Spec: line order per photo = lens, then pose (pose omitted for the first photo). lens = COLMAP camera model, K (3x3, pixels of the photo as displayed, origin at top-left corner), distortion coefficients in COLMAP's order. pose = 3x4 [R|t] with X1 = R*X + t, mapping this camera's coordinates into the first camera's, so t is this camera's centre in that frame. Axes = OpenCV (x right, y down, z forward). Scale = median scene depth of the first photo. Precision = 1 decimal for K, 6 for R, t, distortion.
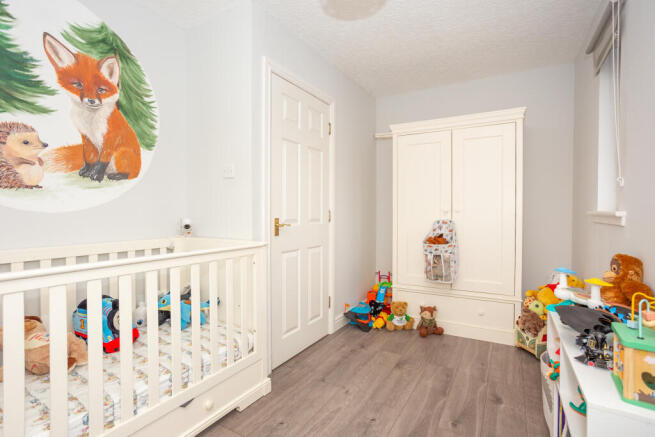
lens RADIAL K [[317.9, 0, 323.9], [0, 317.9, 216.0], [0, 0, 1]] dist [-0.049957, 0.029450]
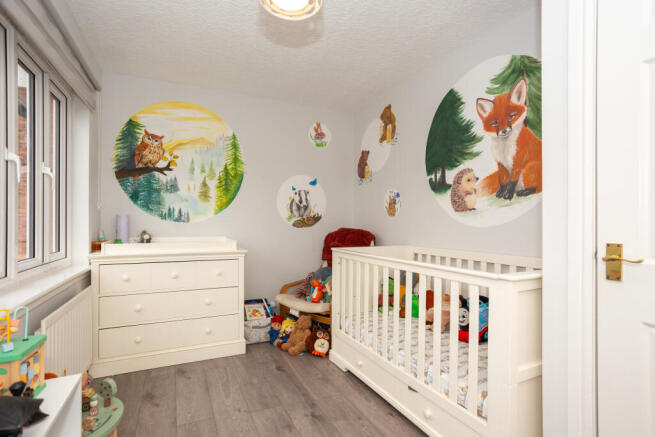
lens RADIAL K [[317.9, 0, 323.9], [0, 317.9, 216.0], [0, 0, 1]] dist [-0.049957, 0.029450]
pose [[-0.557405, -0.017492, -0.830056, 0.544203], [-0.009256, 0.999847, -0.014854, -0.027587], [0.830189, -0.000597, -0.557481, 1.006239]]
